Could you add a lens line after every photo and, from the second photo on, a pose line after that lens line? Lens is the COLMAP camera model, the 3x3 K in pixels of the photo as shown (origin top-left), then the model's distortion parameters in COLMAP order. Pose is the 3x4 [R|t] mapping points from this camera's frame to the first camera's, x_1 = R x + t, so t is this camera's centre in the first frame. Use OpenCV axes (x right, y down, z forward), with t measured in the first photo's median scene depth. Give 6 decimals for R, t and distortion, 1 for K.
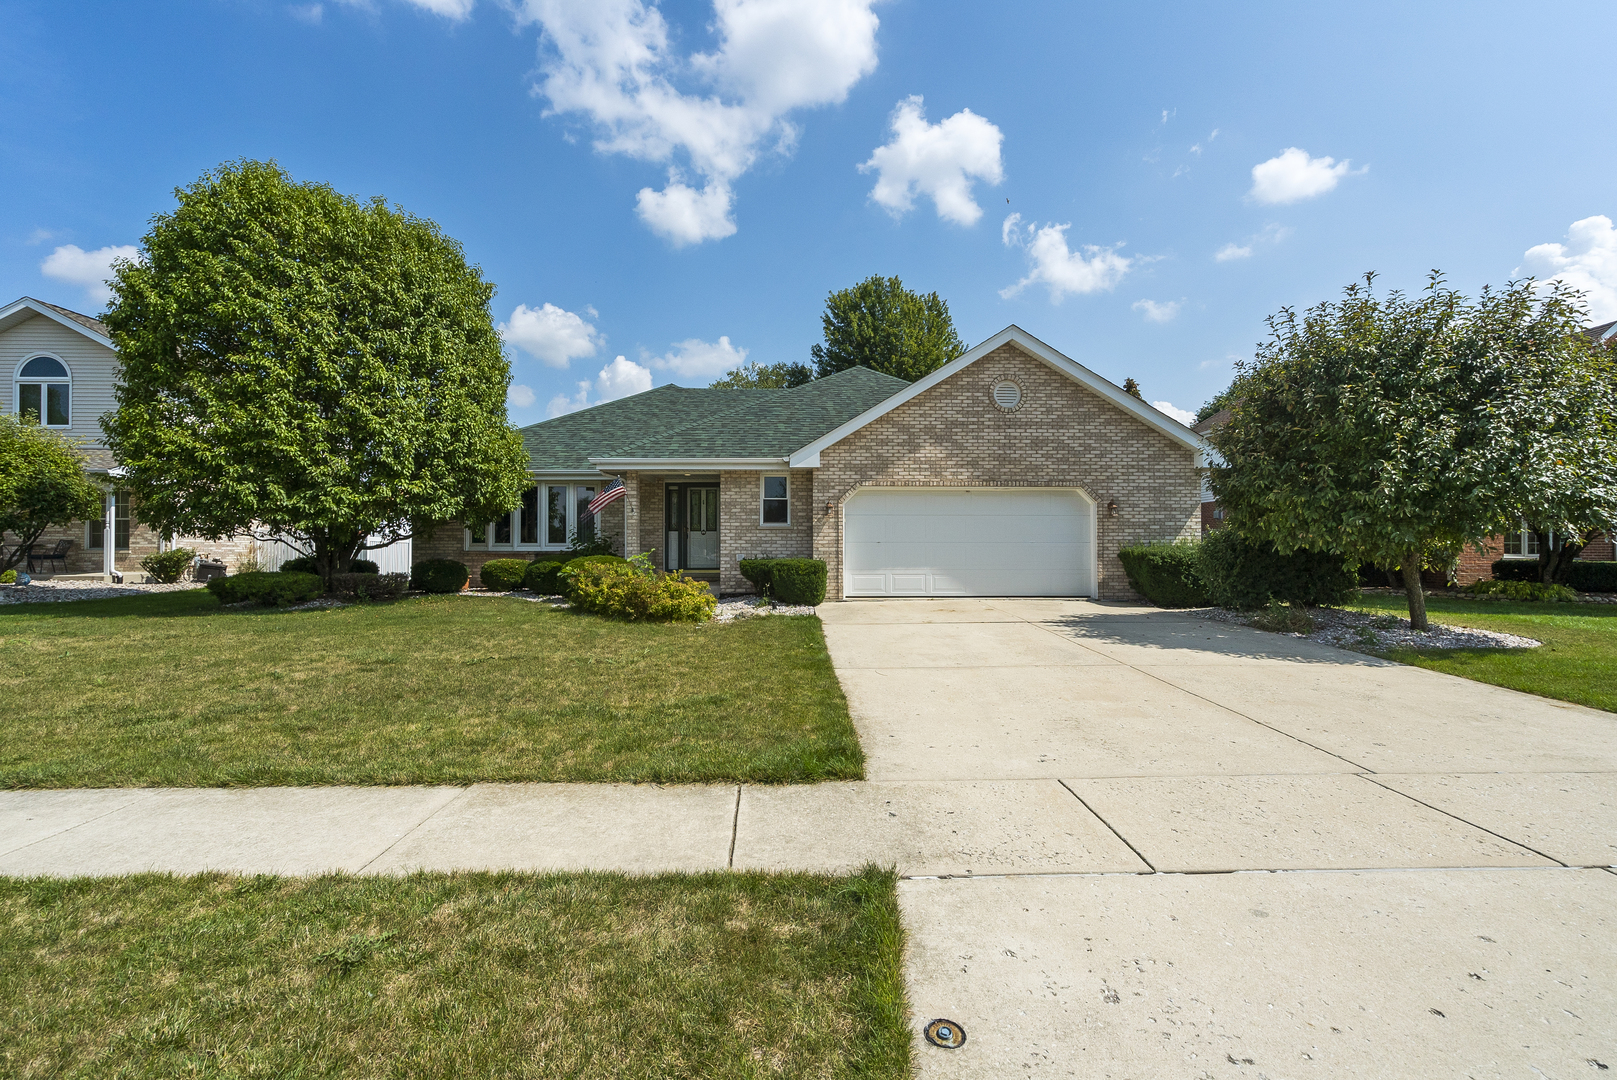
lens RADIAL K [[734.3, 0, 814.1], [0, 734.3, 536.0], [0, 0, 1]] dist [-0.010250, 0.006260]
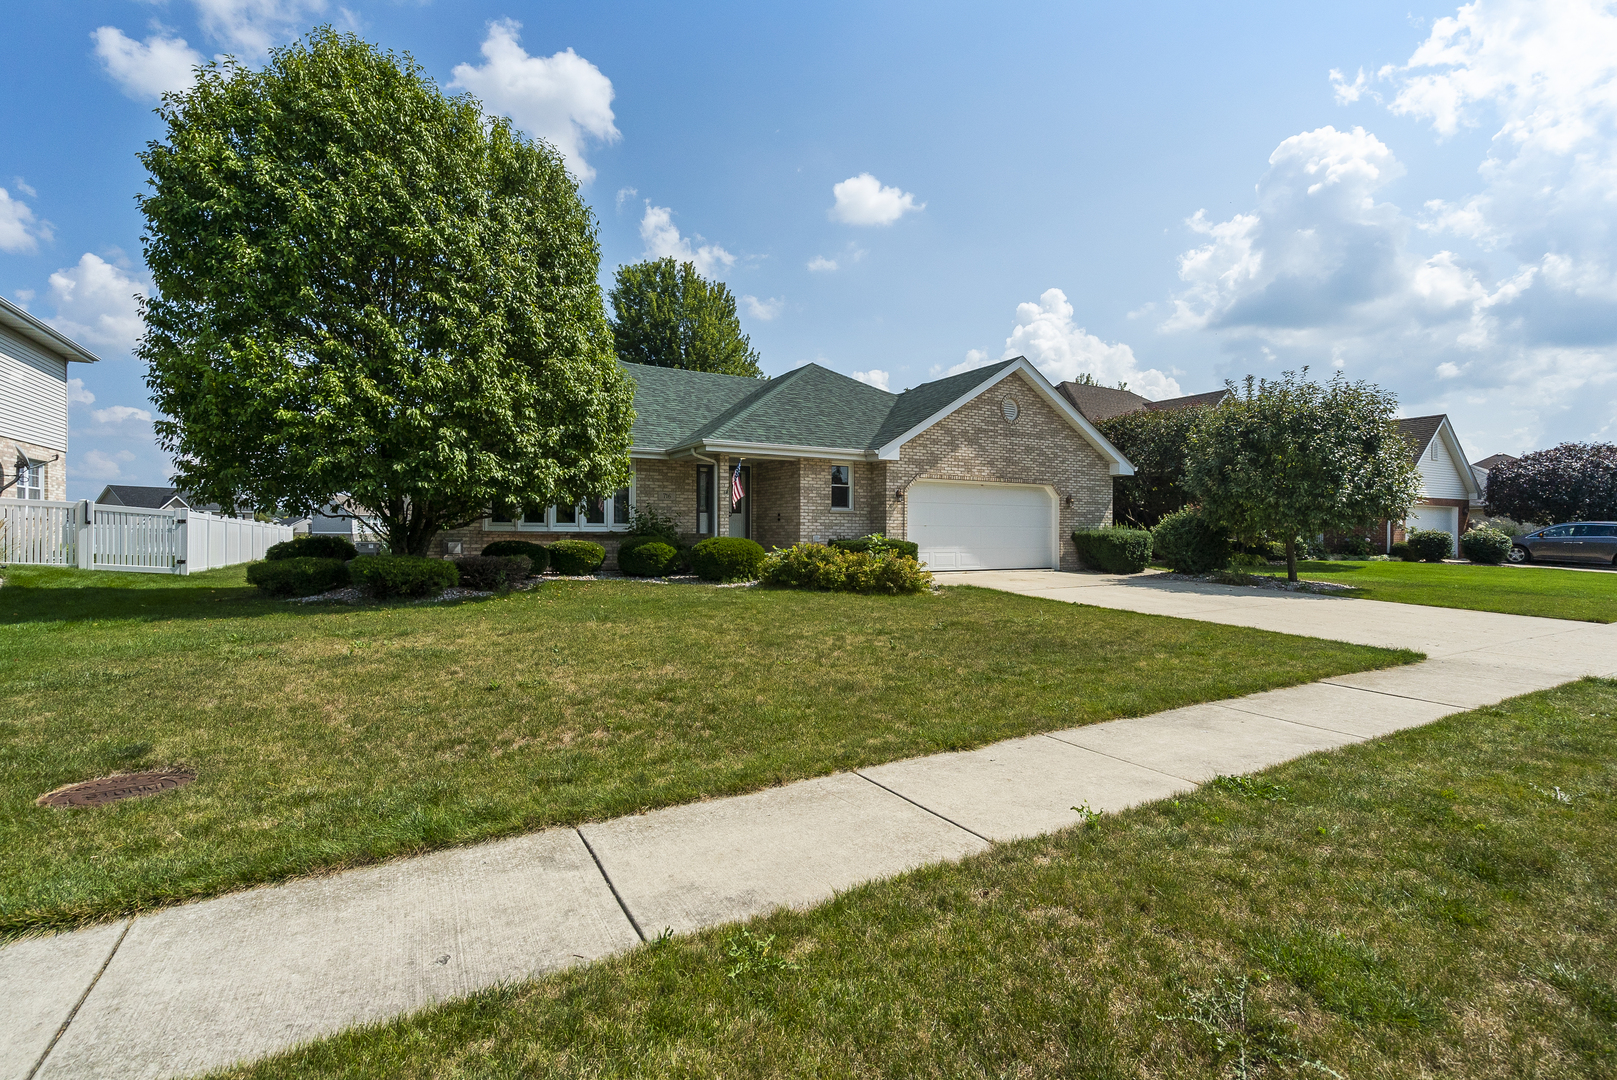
lens RADIAL K [[749.2, 0, 824.4], [0, 749.2, 539.2], [0, 0, 1]] dist [-0.002173, 0.012758]
pose [[0.869854, -0.000421, 0.493310, -0.654366], [-0.012808, 0.999643, 0.023437, 0.003908], [-0.493144, -0.026706, 0.869538, 0.029818]]
